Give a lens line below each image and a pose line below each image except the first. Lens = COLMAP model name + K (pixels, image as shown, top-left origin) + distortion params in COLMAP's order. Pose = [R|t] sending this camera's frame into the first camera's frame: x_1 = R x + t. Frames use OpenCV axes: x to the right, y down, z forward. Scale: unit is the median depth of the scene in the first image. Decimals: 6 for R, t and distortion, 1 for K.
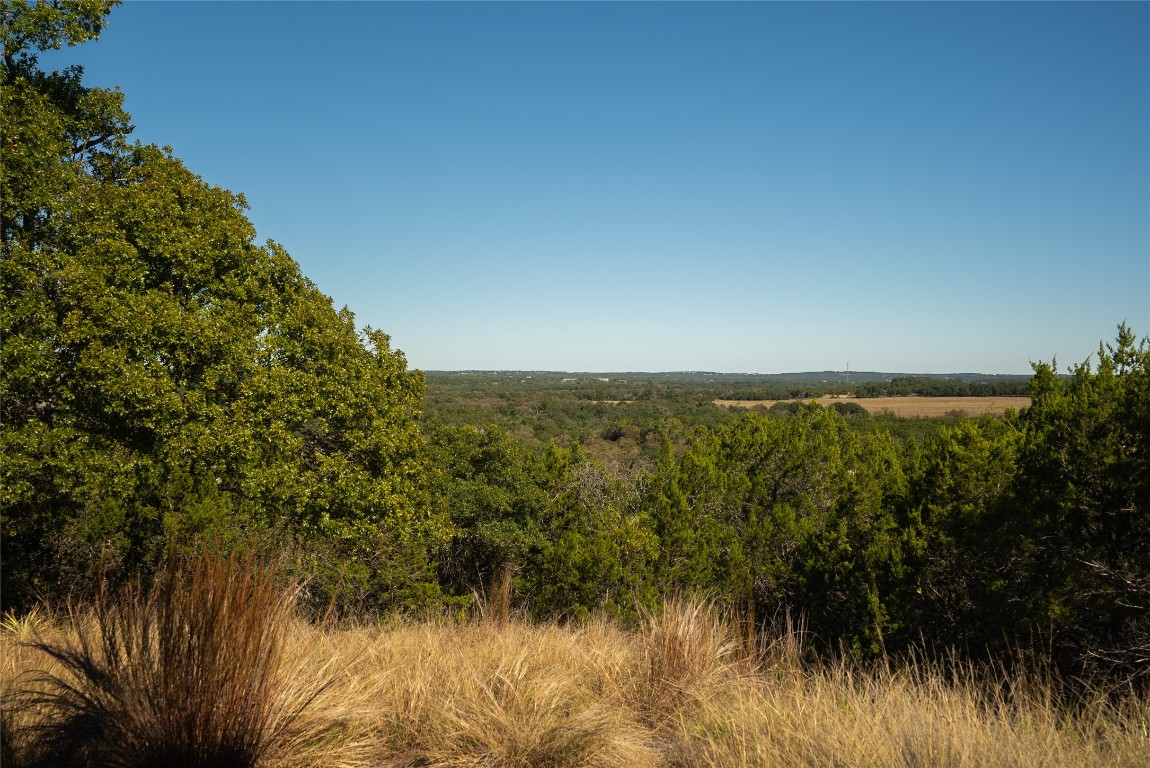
lens RADIAL K [[1086.1, 0, 566.9], [0, 1086.1, 373.2], [0, 0, 1]] dist [0.067638, 0.006167]
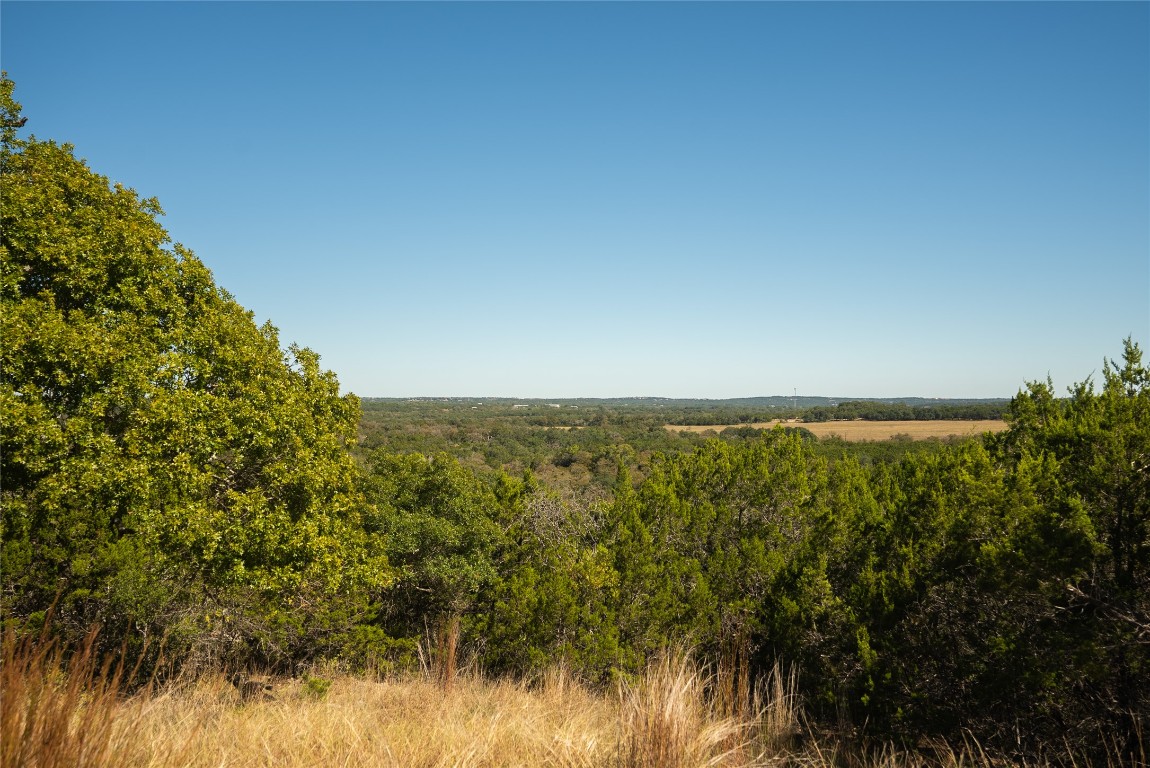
lens RADIAL K [[1085.3, 0, 569.7], [0, 1085.3, 376.4], [0, 0, 1]] dist [0.058238, 0.059794]
pose [[0.998843, -0.004436, 0.047884, -0.002542], [0.005447, 0.999764, -0.021018, 0.003086], [-0.047779, 0.021254, 0.998632, 0.111453]]
